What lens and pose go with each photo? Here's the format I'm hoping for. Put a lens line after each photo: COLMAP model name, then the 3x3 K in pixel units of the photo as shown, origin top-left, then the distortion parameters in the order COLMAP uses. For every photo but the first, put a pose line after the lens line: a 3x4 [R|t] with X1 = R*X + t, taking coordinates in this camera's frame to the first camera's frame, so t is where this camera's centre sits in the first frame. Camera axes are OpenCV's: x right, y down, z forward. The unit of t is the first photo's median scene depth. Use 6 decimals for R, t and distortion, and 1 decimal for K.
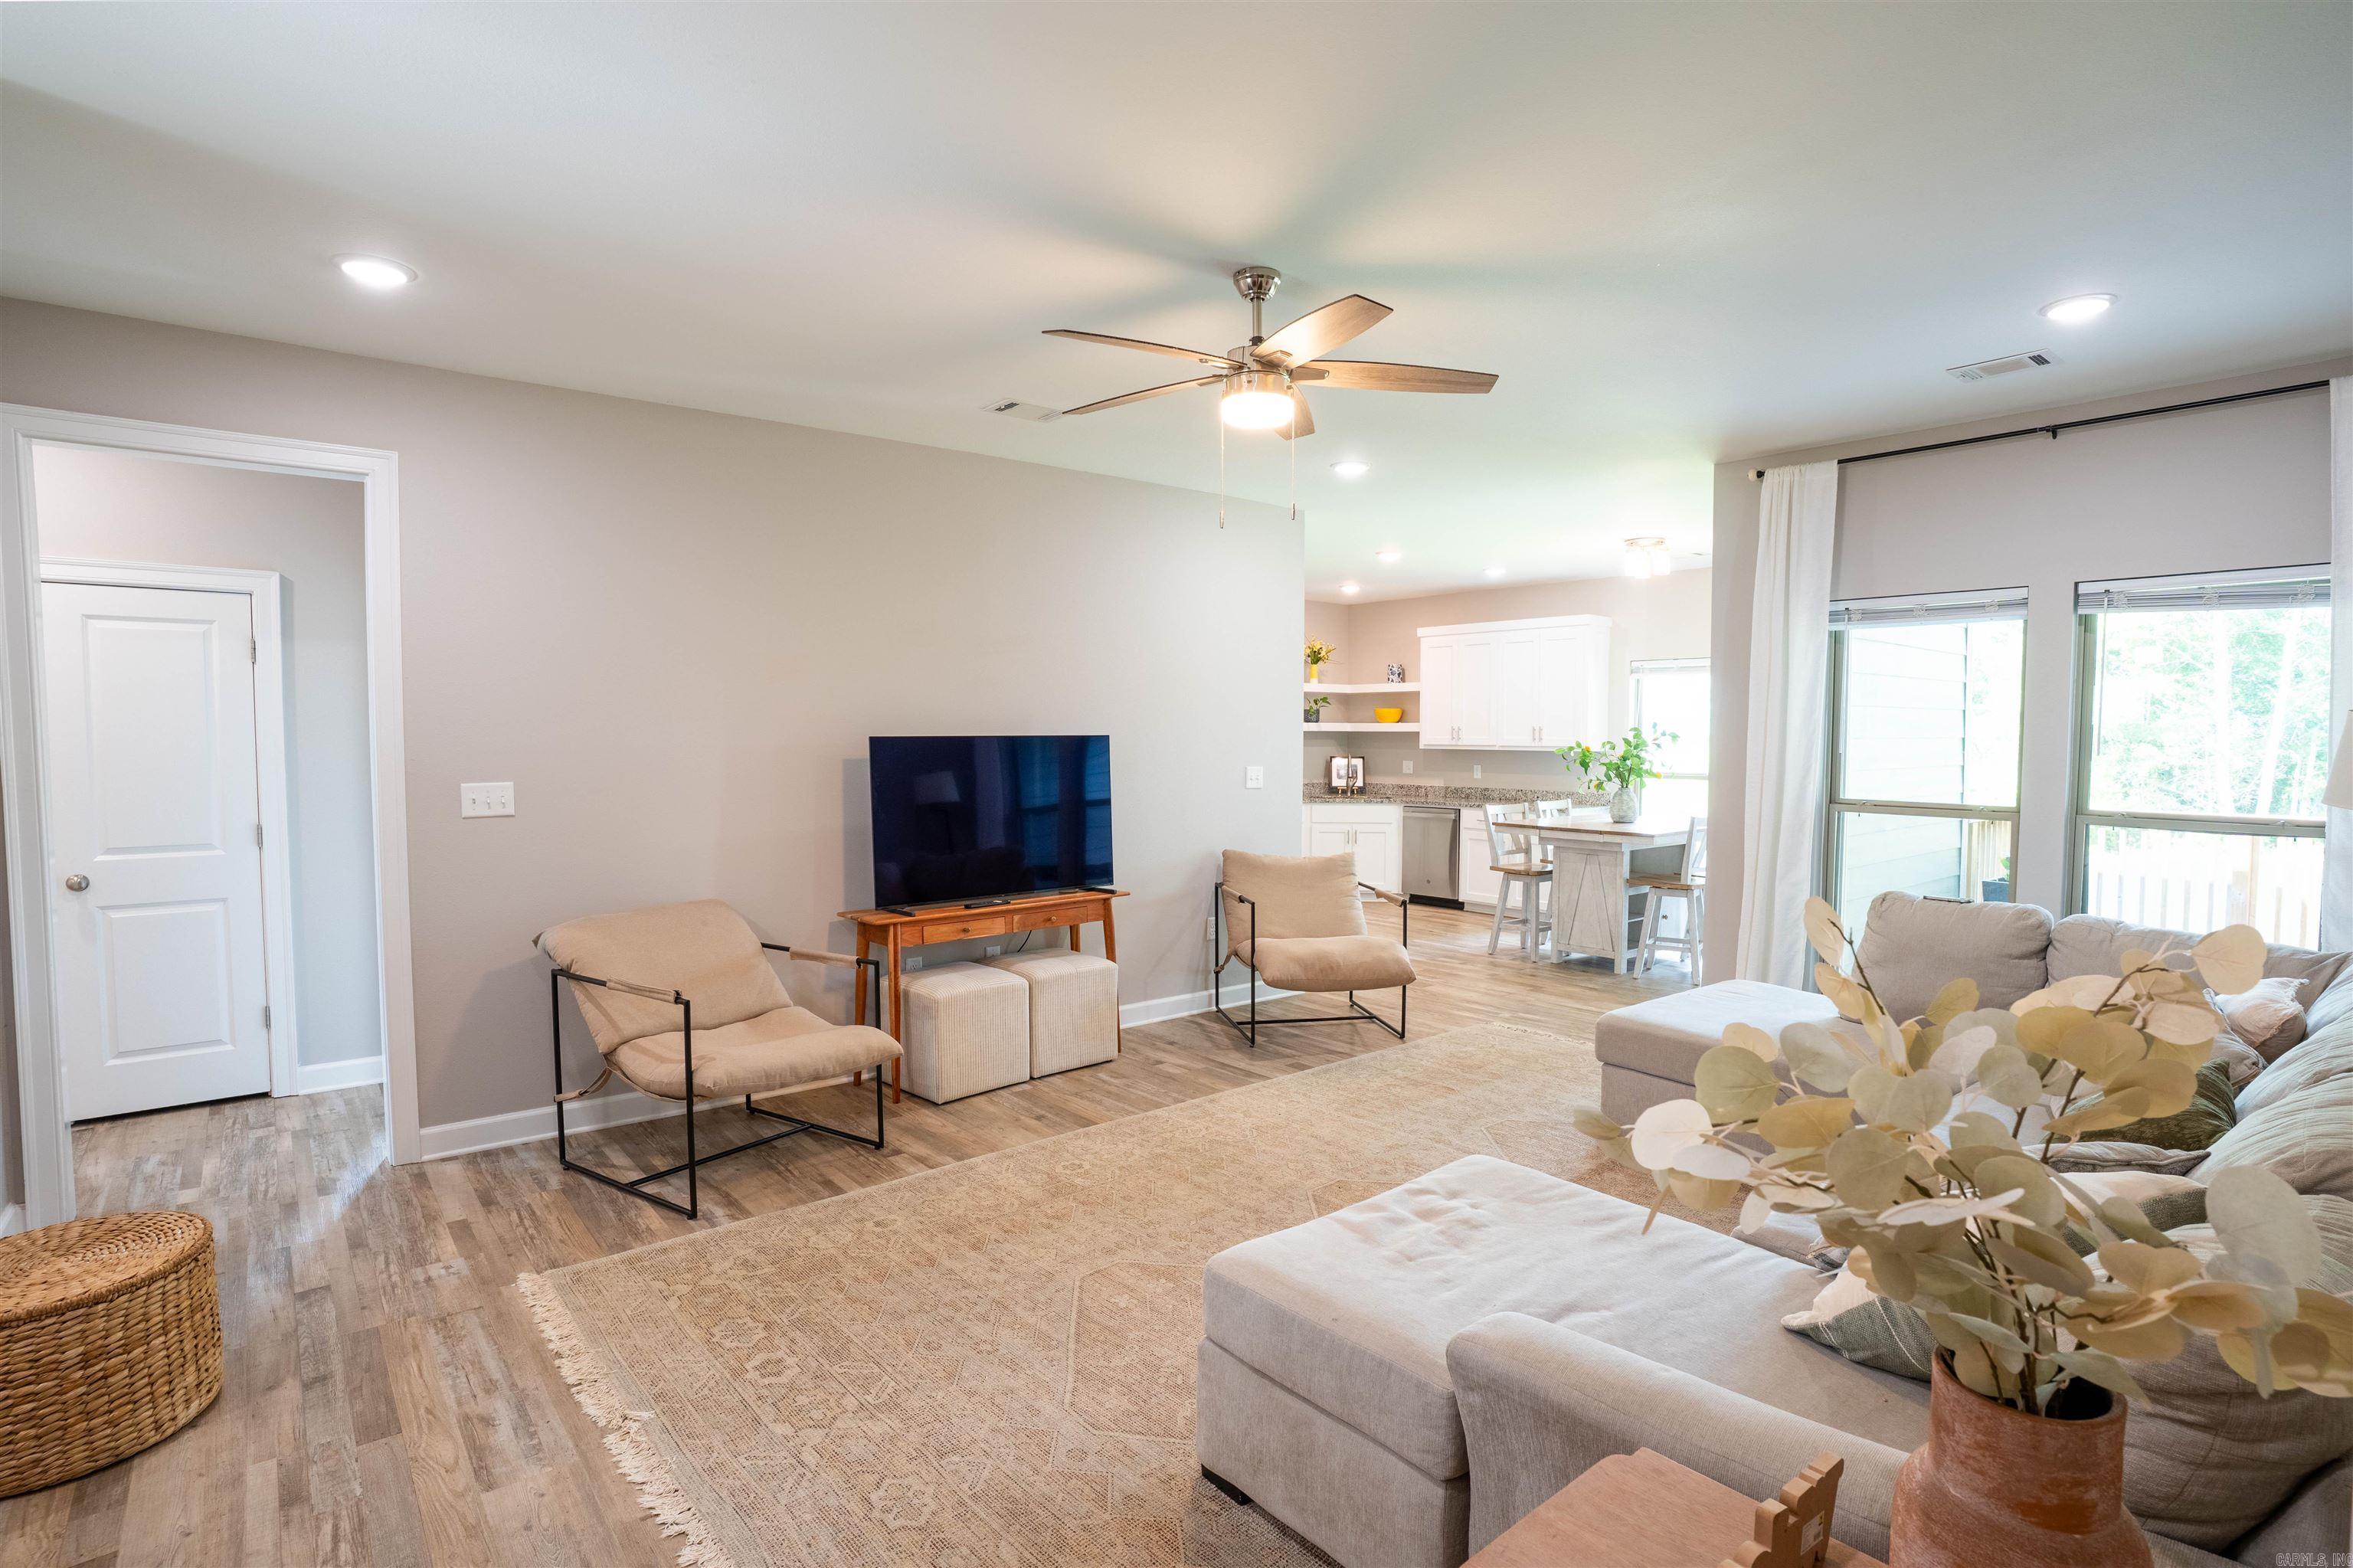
lens RADIAL K [[1164.0, 0, 1182.5], [0, 1164.0, 785.5], [0, 0, 1]] dist [-0.074673, 0.034283]
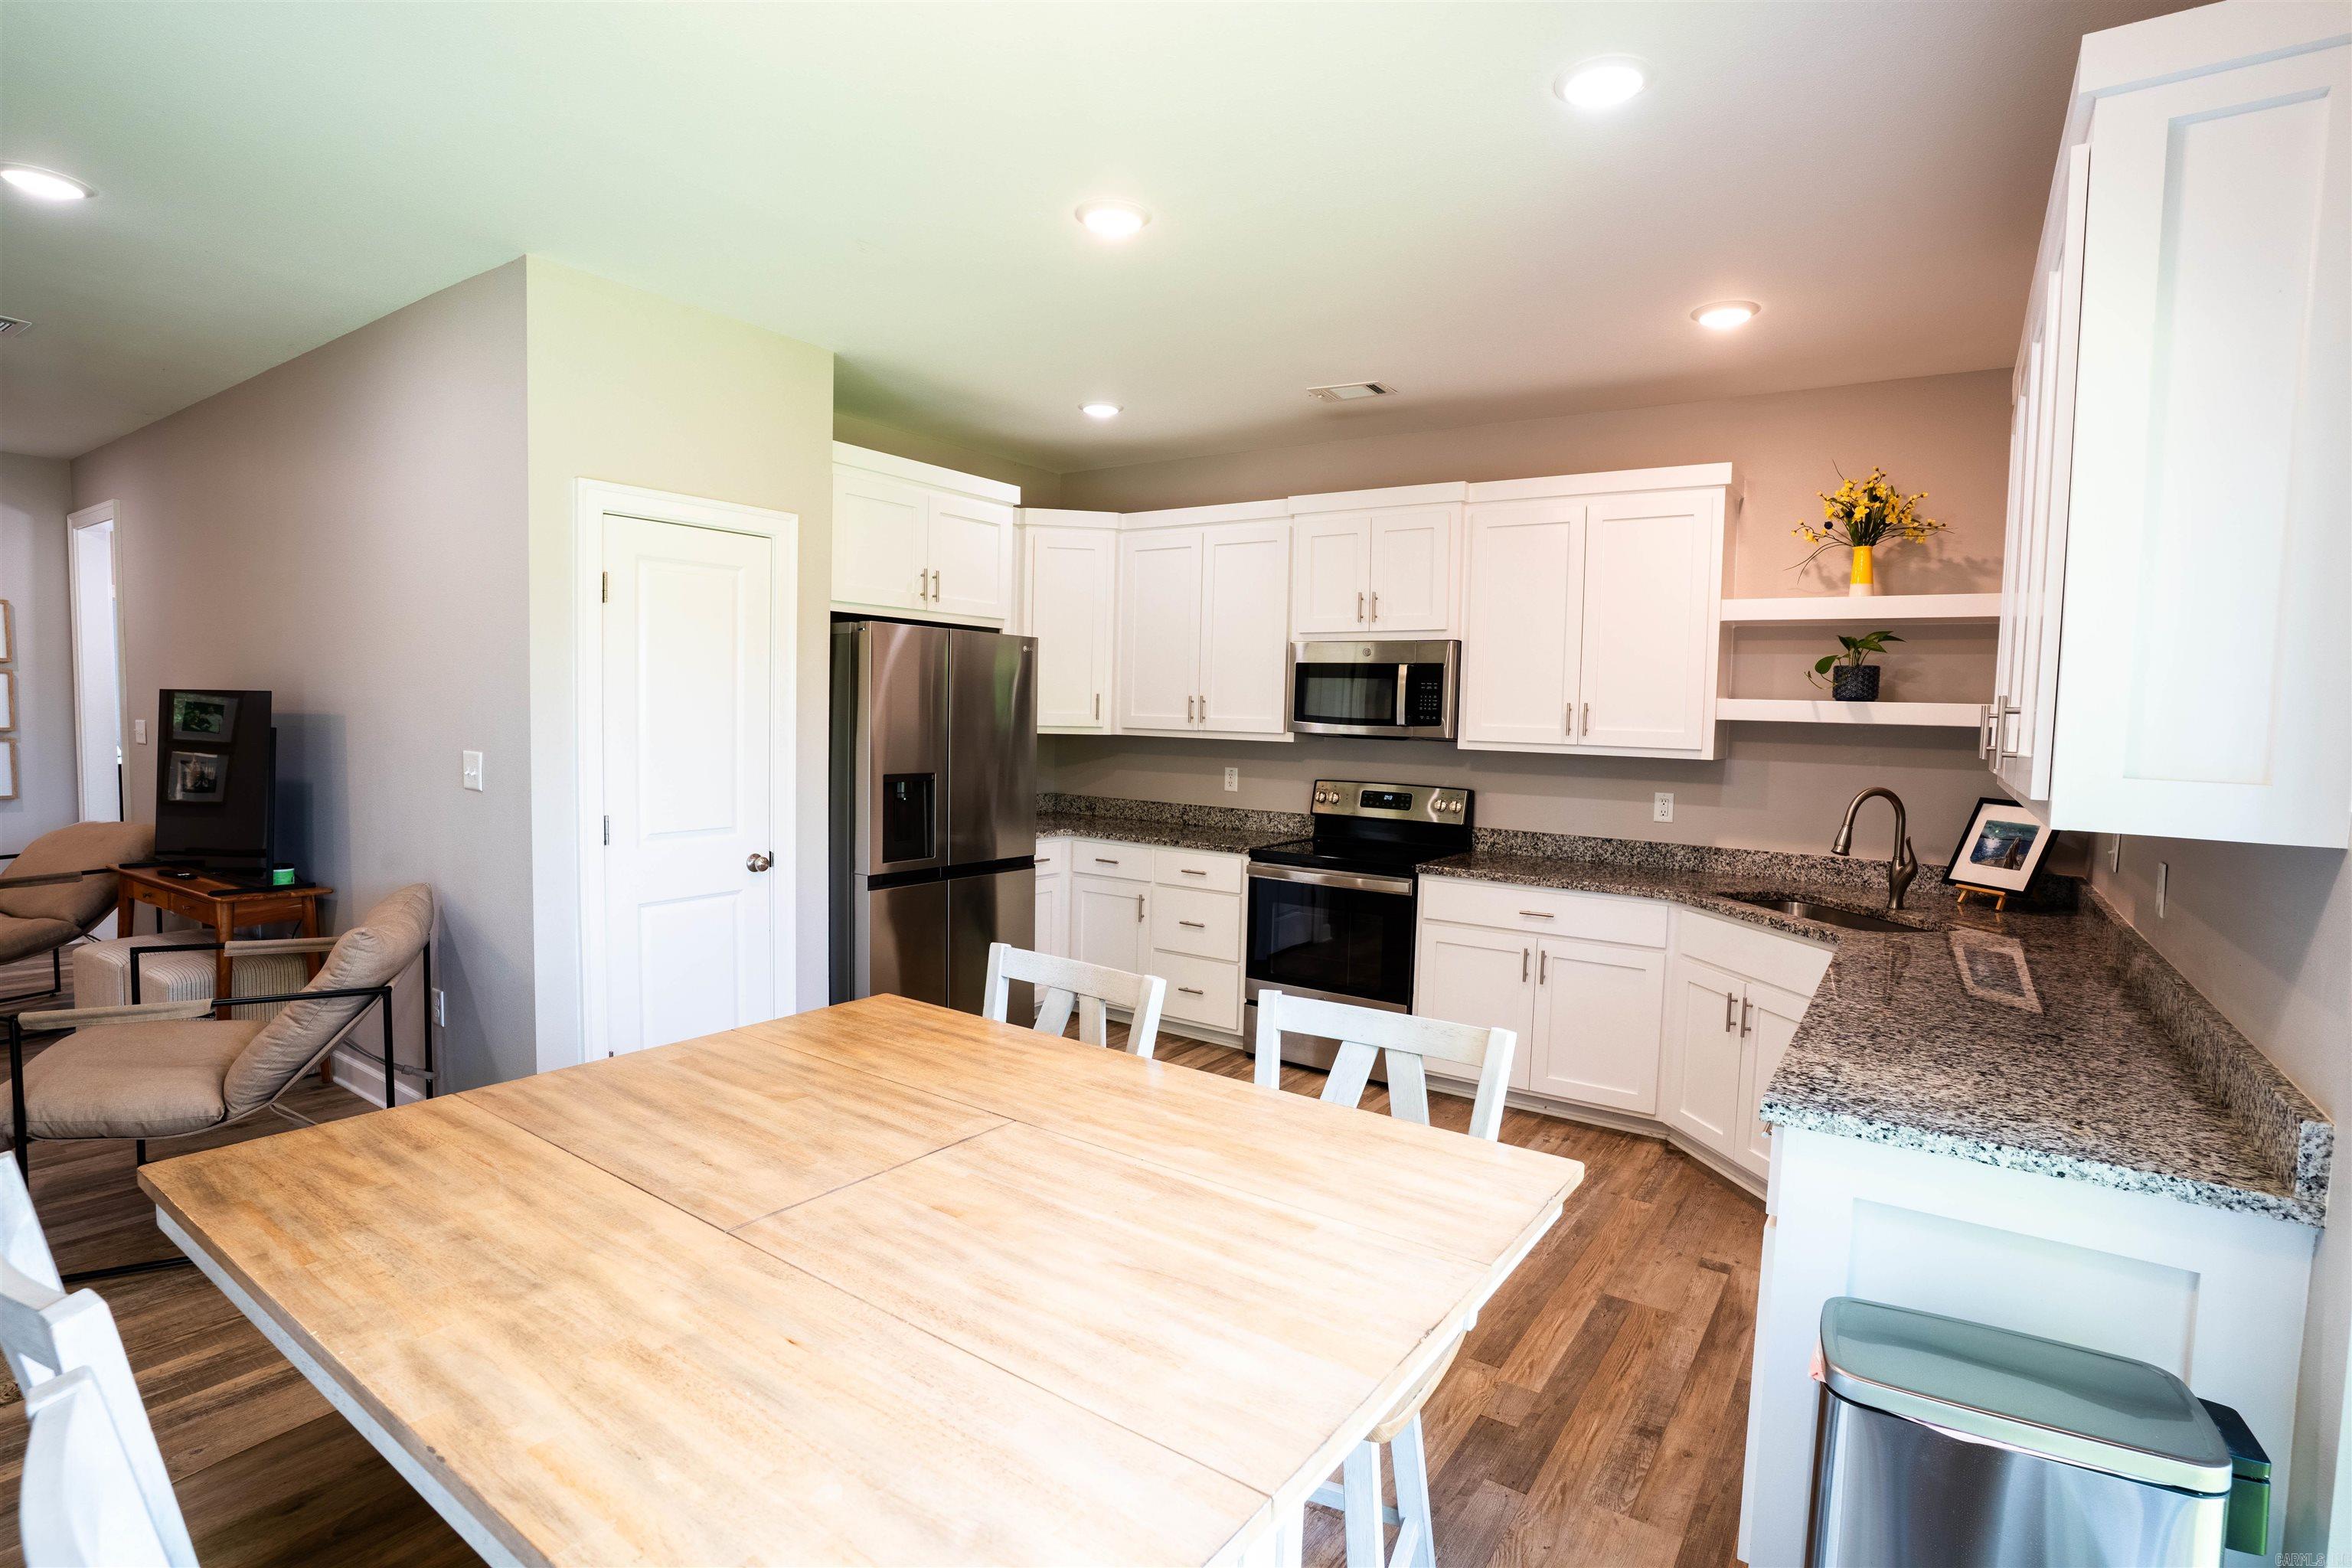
lens RADIAL K [[1163.5, 0, 1190.4], [0, 1163.5, 799.3], [0, 0, 1]] dist [-0.074673, 0.034283]
pose [[0.294401, 0.076569, -0.952610, 0.837861], [-0.069497, 0.995861, 0.058568, -0.060355], [0.953152, 0.048961, 0.298504, 1.432902]]
